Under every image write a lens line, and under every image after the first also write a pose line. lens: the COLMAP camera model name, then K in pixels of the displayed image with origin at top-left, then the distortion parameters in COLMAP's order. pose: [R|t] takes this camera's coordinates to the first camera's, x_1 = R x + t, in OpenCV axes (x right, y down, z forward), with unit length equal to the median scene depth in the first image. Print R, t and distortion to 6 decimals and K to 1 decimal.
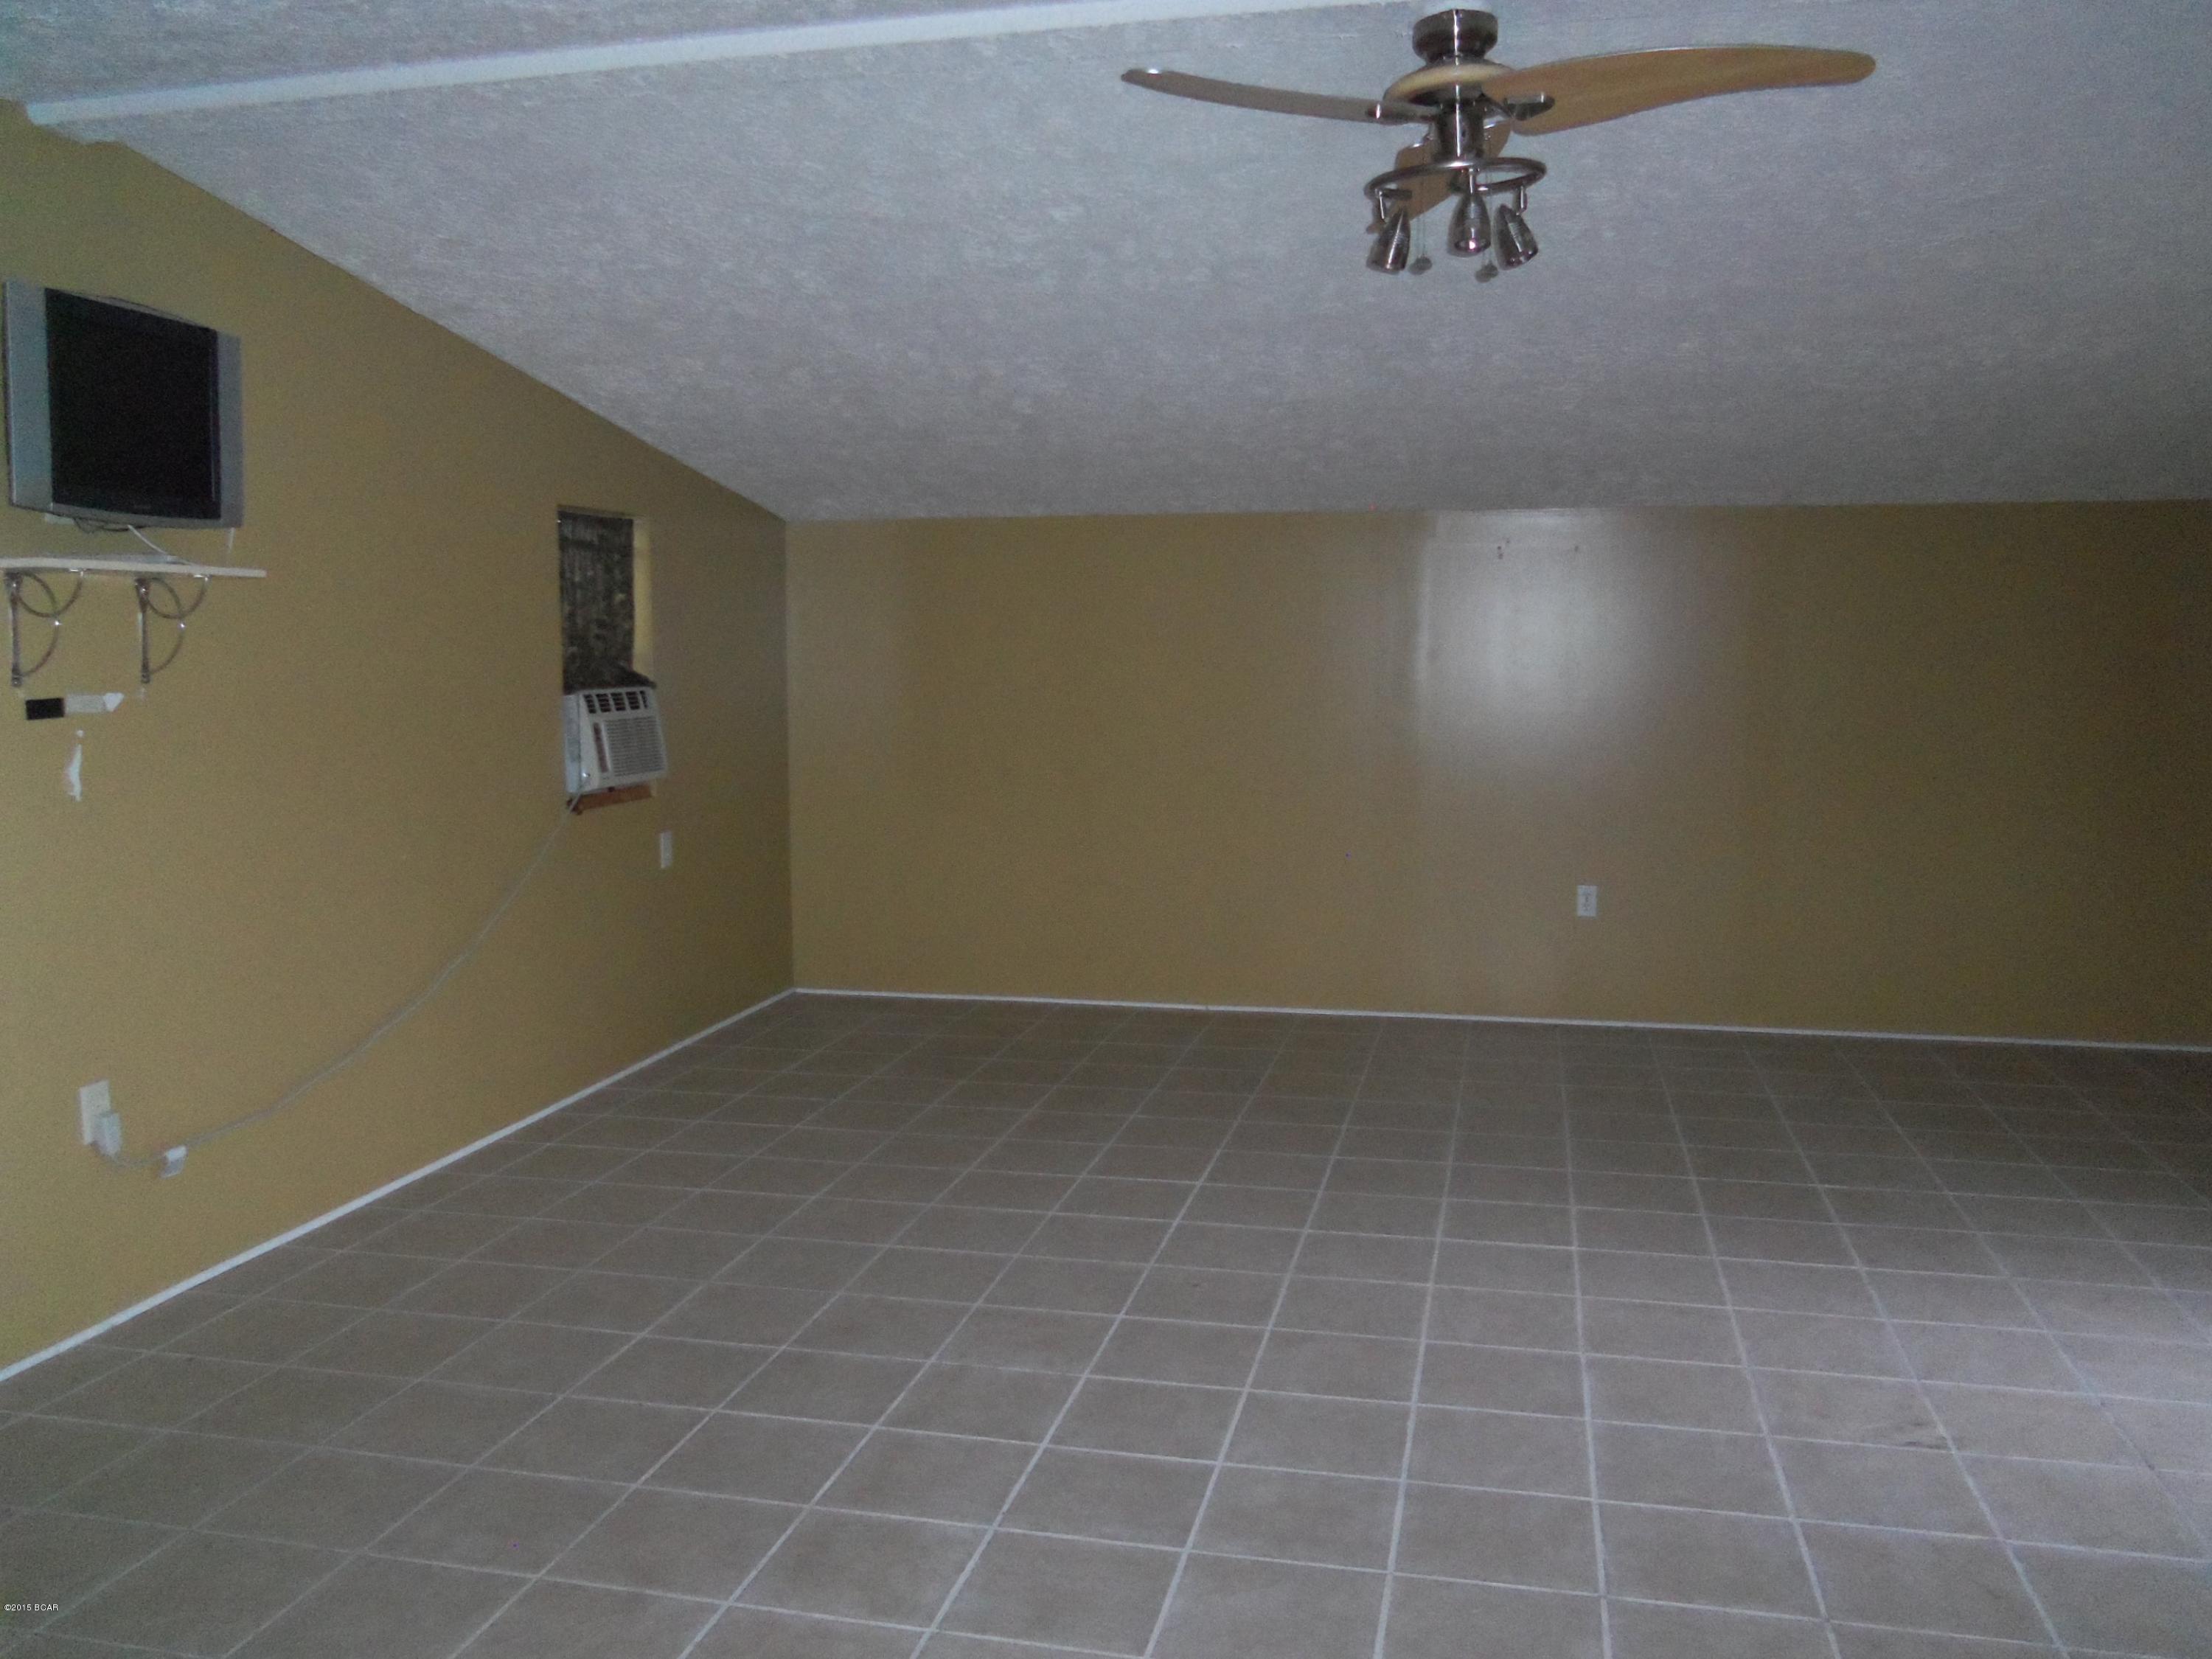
lens RADIAL K [[1796.1, 0, 1075.7], [0, 1796.1, 829.6], [0, 0, 1]] dist [-0.085056, 0.063445]
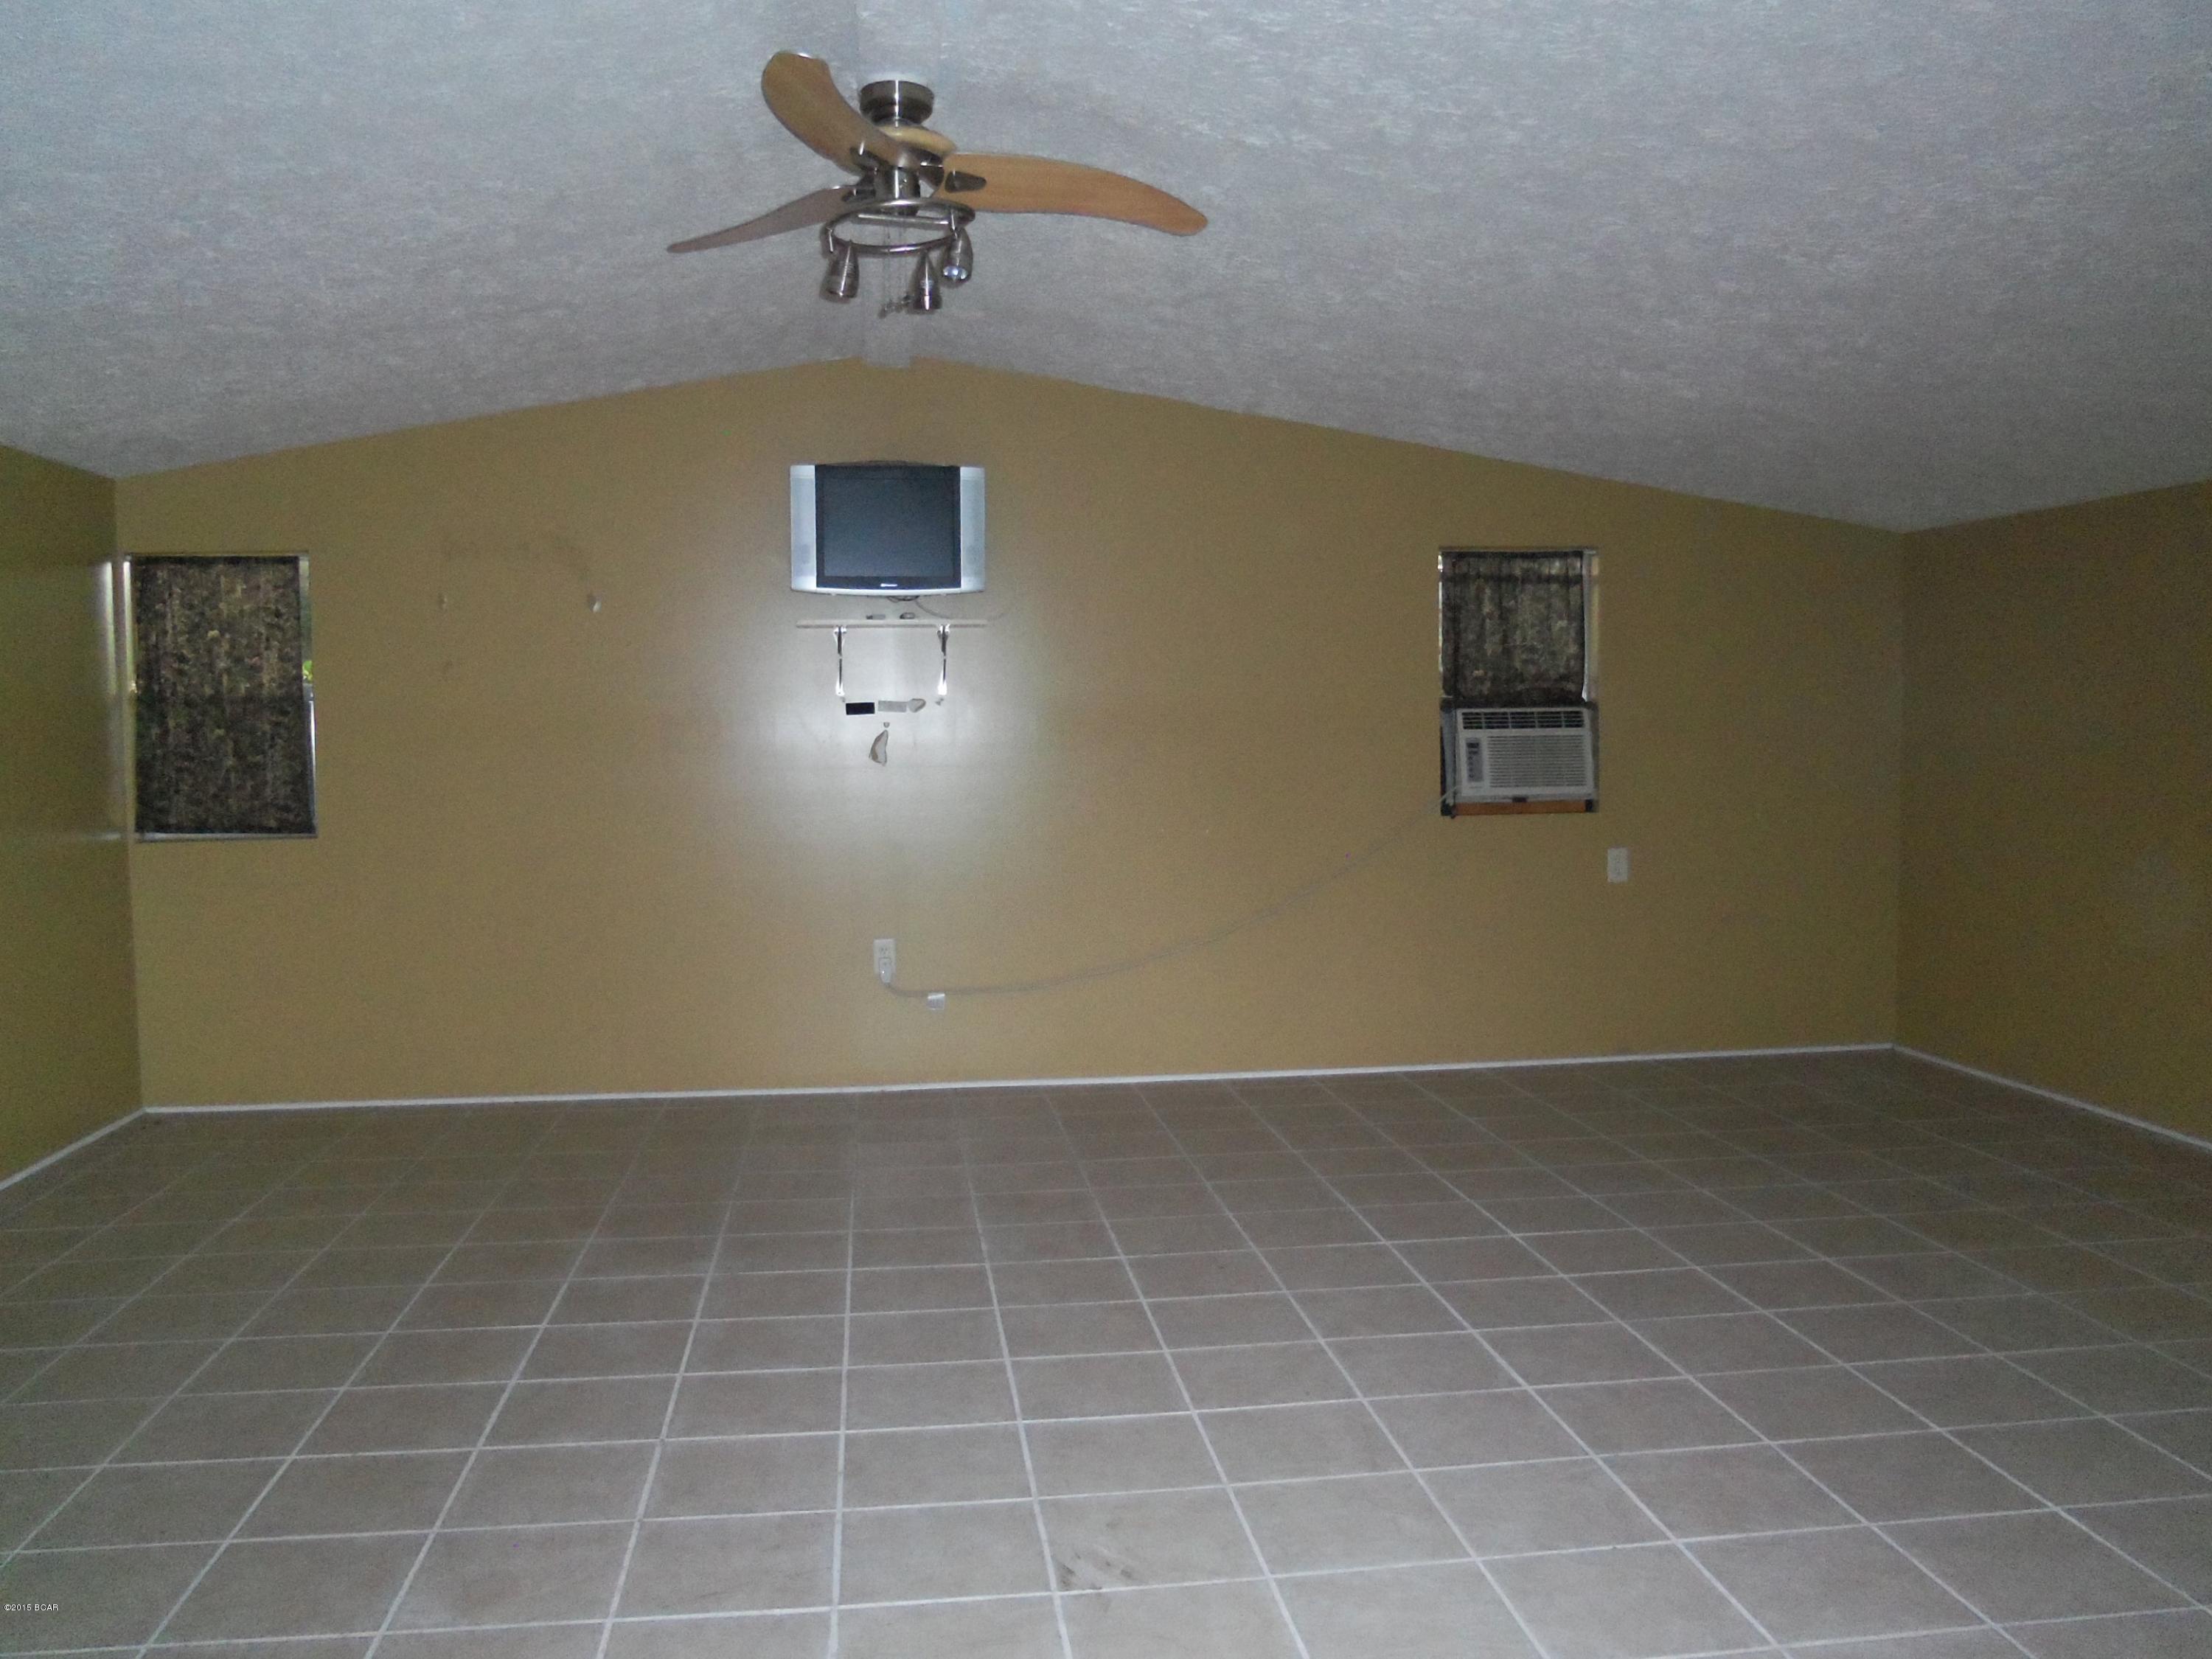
lens RADIAL K [[1796.1, 0, 1075.7], [0, 1796.1, 829.6], [0, 0, 1]] dist [-0.085056, 0.063445]
pose [[0.344673, 0.058034, -0.936927, 1.087790], [-0.086336, 0.995817, 0.029921, -0.022548], [0.934744, 0.070578, 0.348242, 0.599227]]
